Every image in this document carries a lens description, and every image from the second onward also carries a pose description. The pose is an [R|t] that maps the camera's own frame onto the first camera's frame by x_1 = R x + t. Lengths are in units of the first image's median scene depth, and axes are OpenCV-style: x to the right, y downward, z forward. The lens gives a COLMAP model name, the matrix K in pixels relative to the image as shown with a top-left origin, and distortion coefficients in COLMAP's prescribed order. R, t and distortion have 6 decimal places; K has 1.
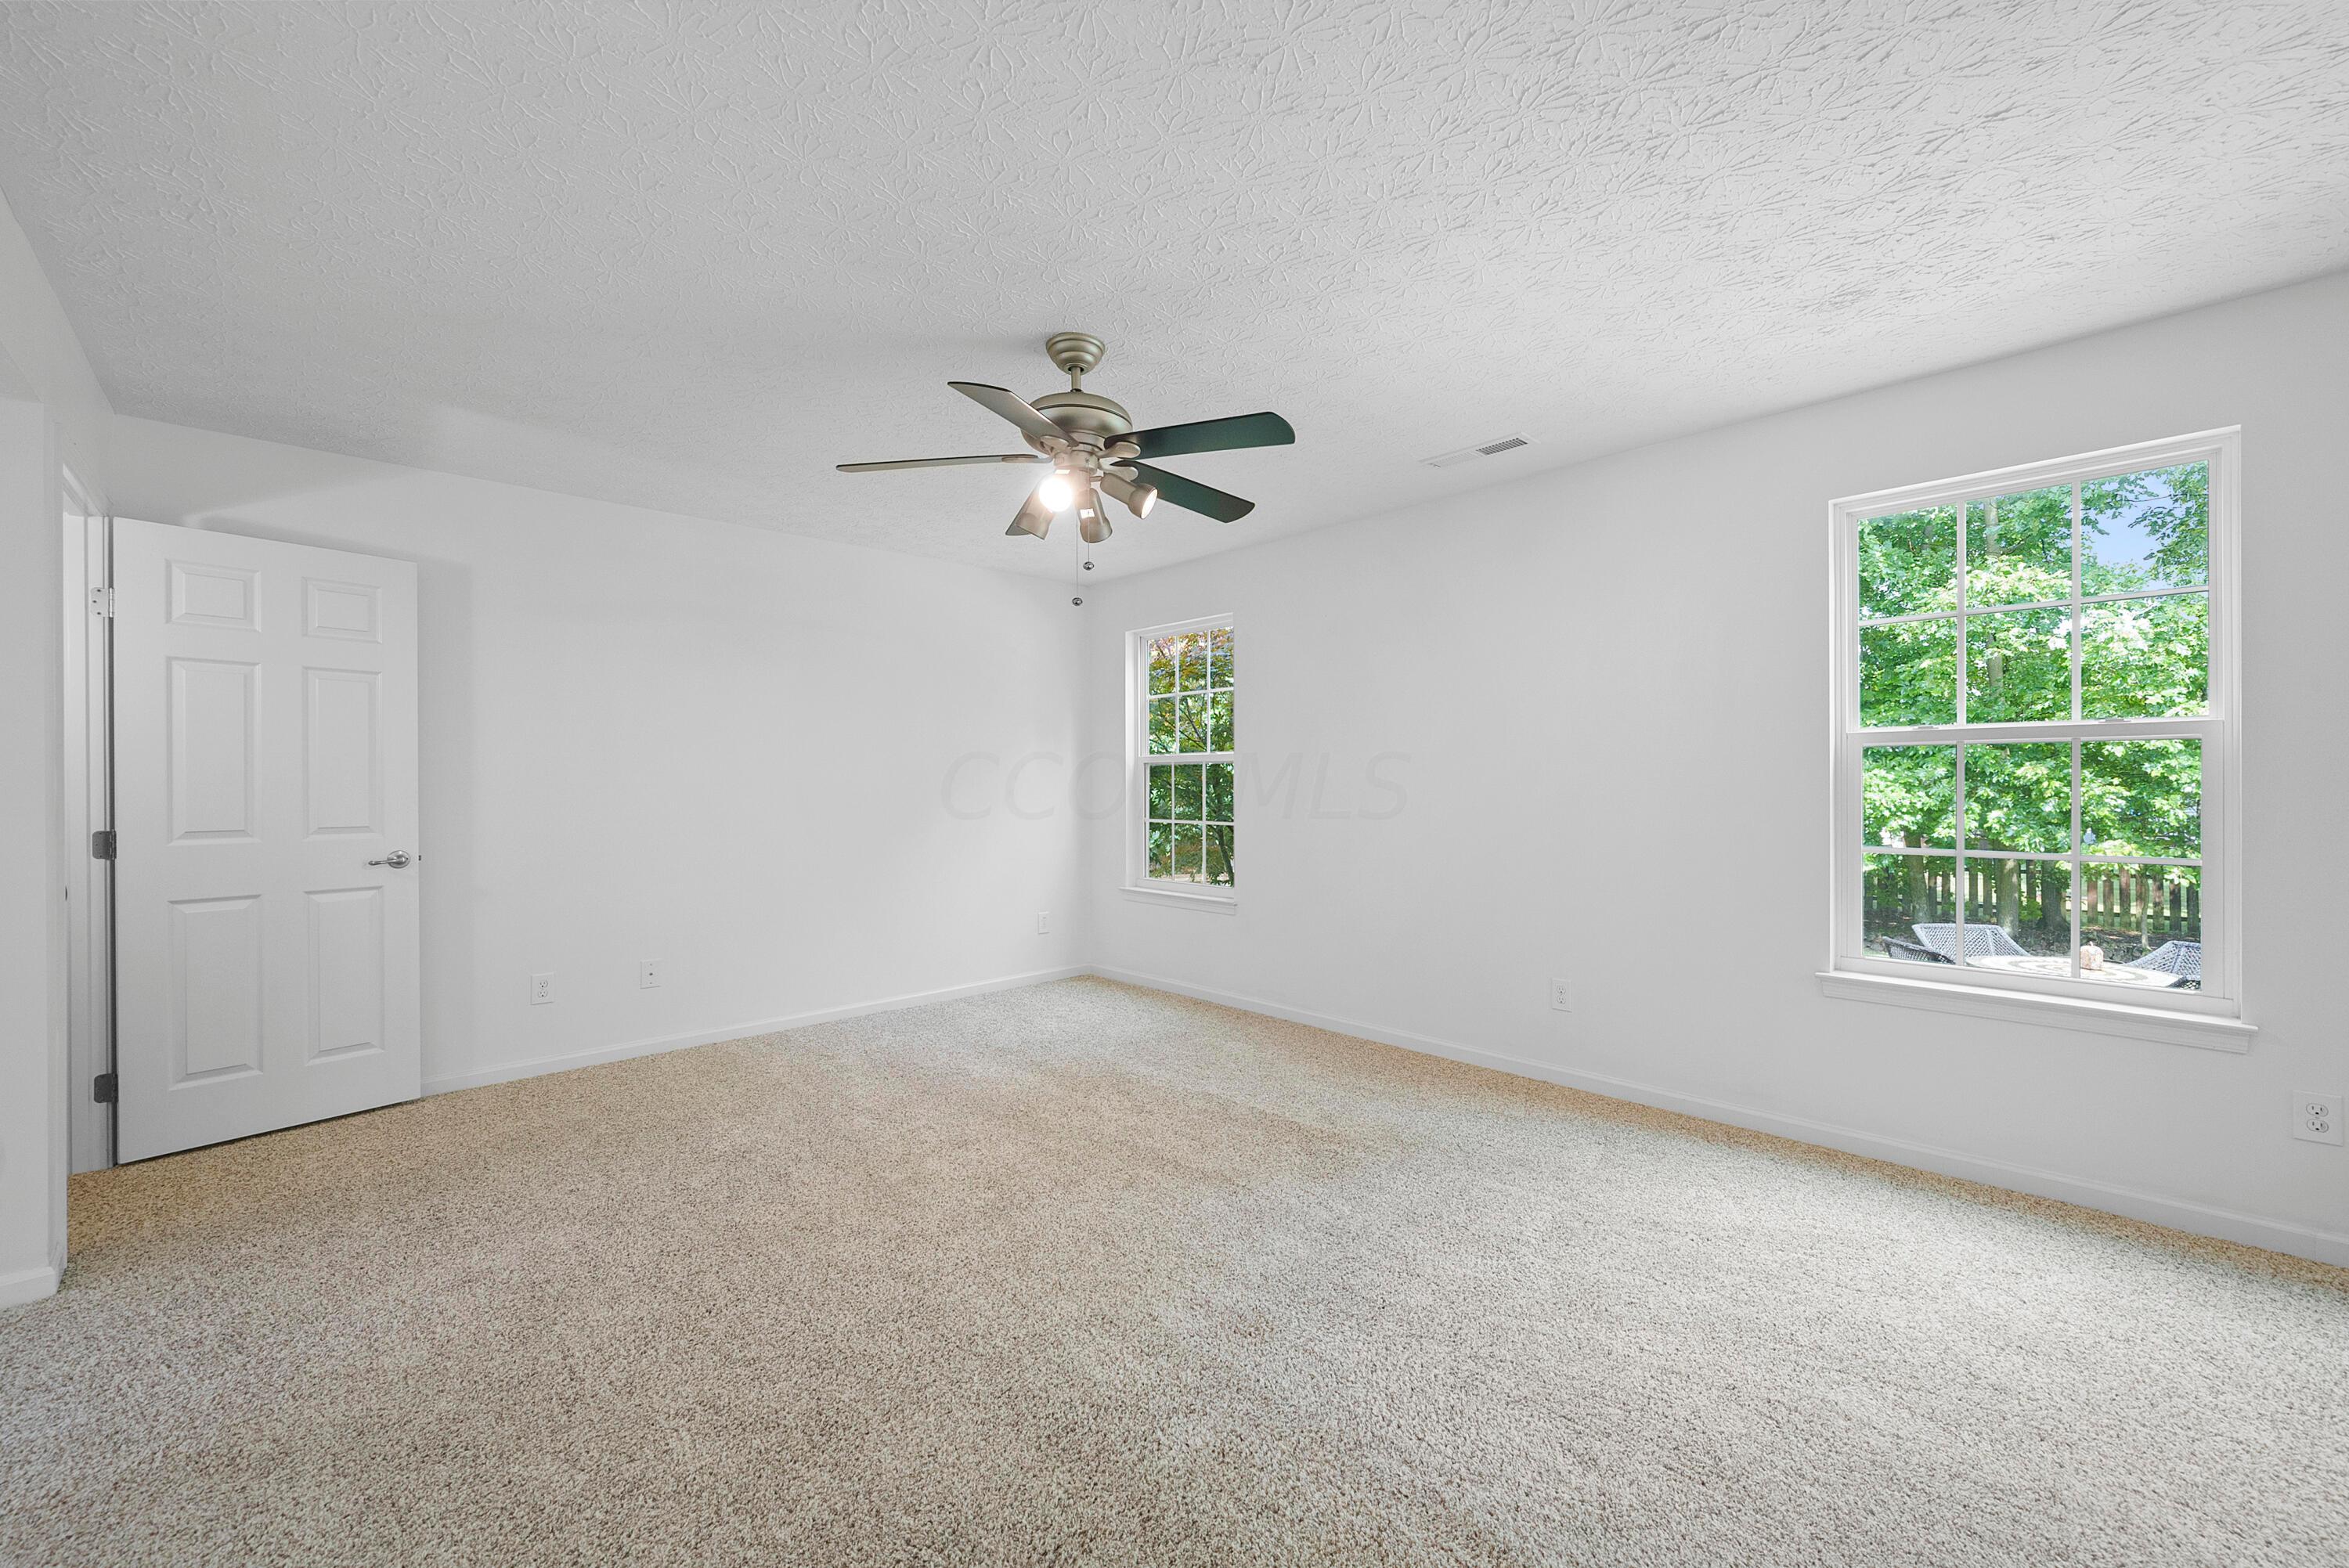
lens RADIAL K [[930.7, 0, 1183.7], [0, 930.7, 782.5], [0, 0, 1]] dist [-0.009004, 0.000718]
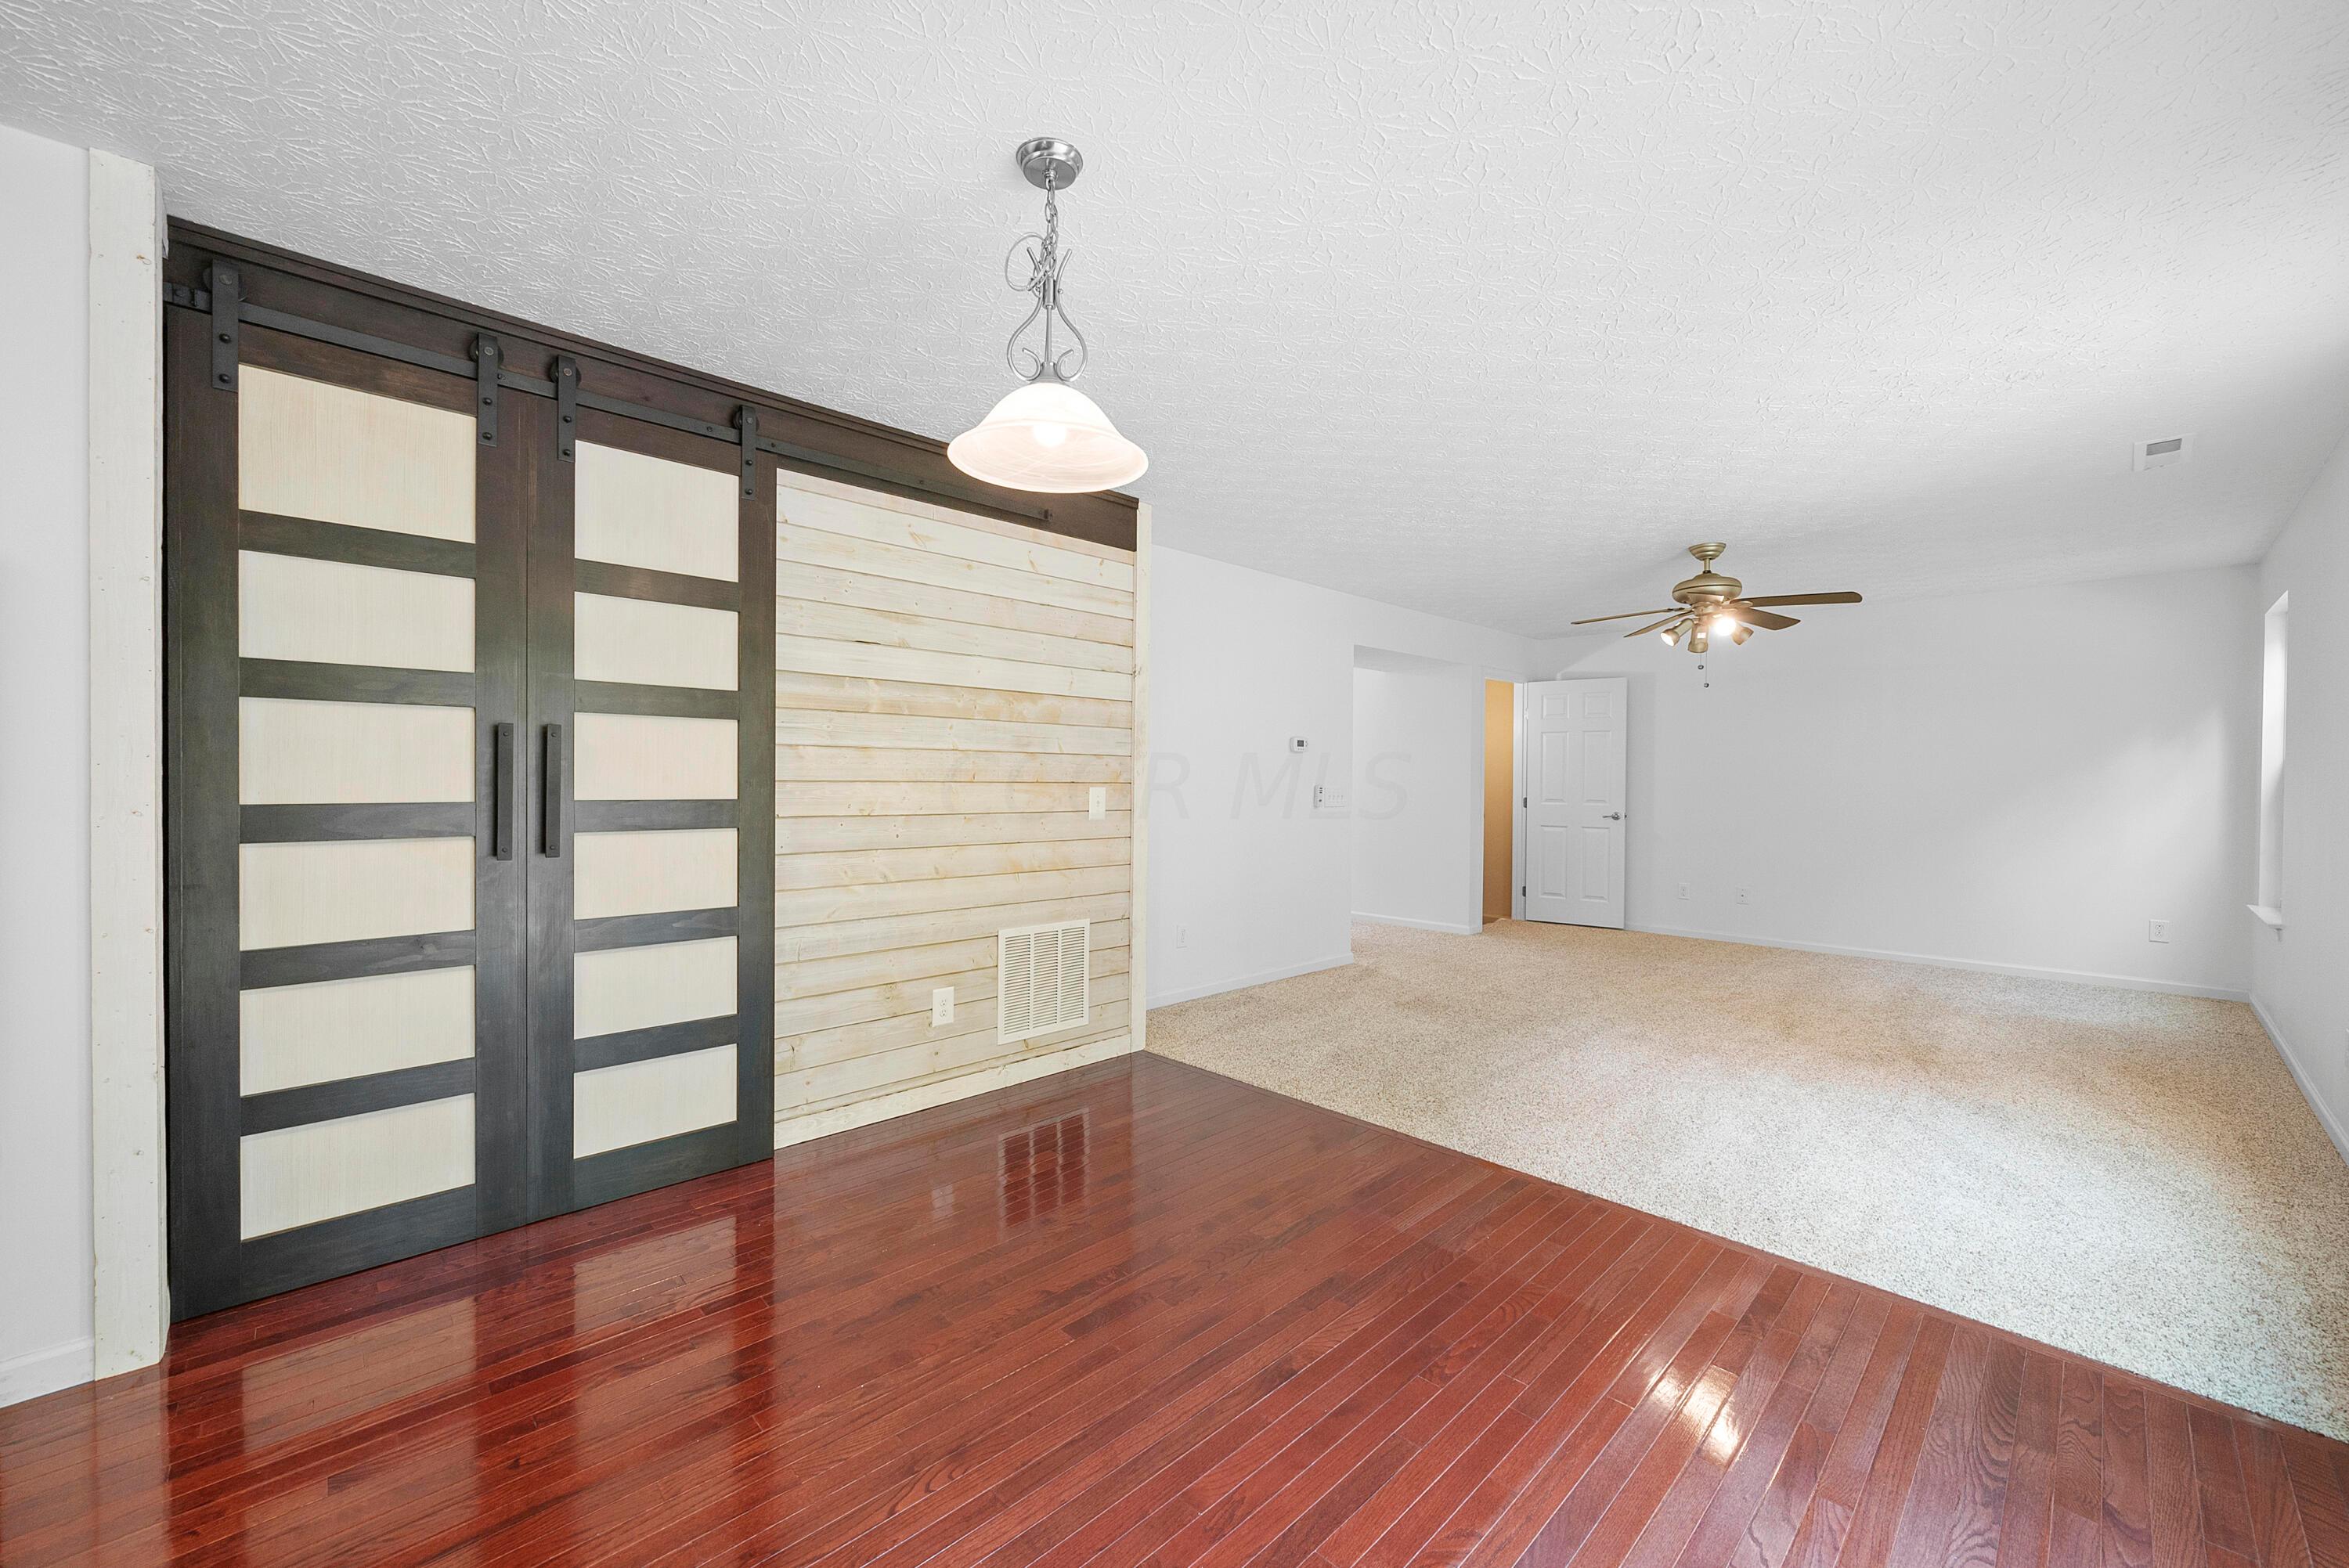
lens RADIAL K [[909.0, 0, 1186.4], [0, 909.0, 785.0], [0, 0, 1]] dist [-0.005743, 0.000832]
pose [[0.010943, 0.010694, -0.999883, 1.397098], [-0.007420, 0.999916, 0.010614, -0.005771], [0.999913, 0.007303, 0.011022, -0.039604]]
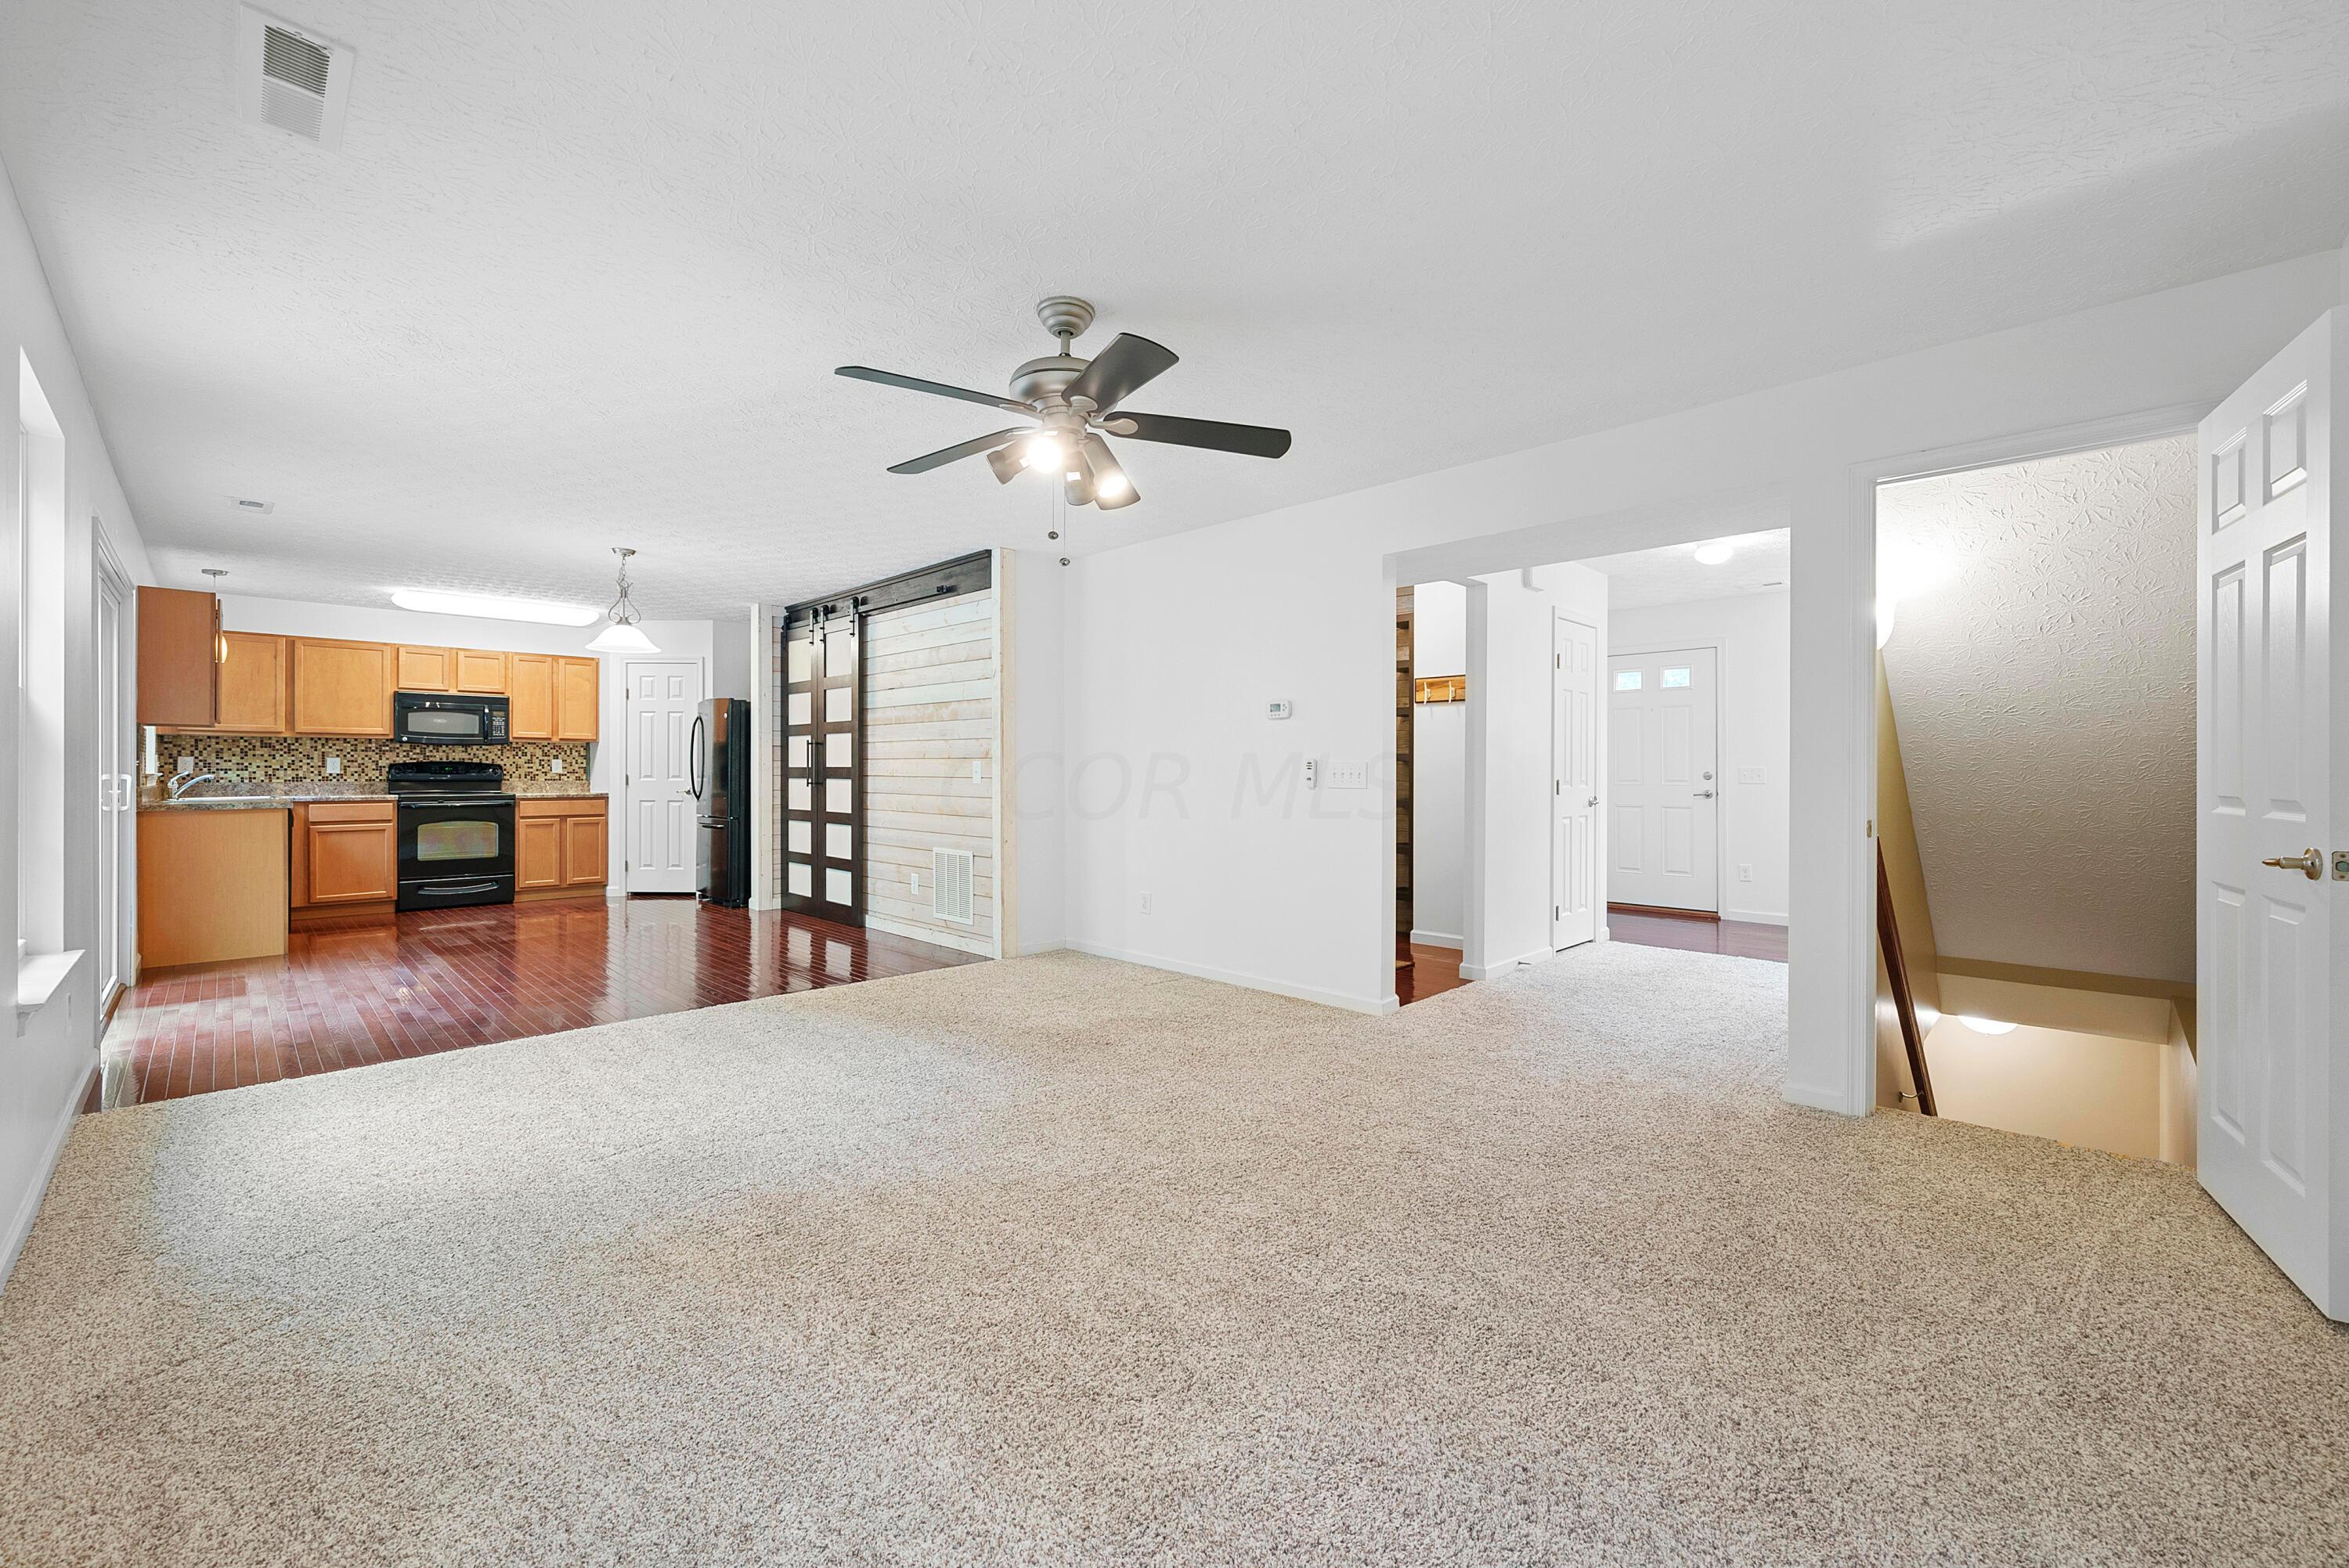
lens RADIAL K [[930.7, 0, 1182.0], [0, 930.7, 771.1], [0, 0, 1]] dist [-0.009004, 0.000718]
pose [[-0.999061, 0.002153, -0.043279, -0.161056], [0.002031, 0.999994, 0.002855, 0.026583], [0.043285, 0.002764, -0.999059, 1.677672]]
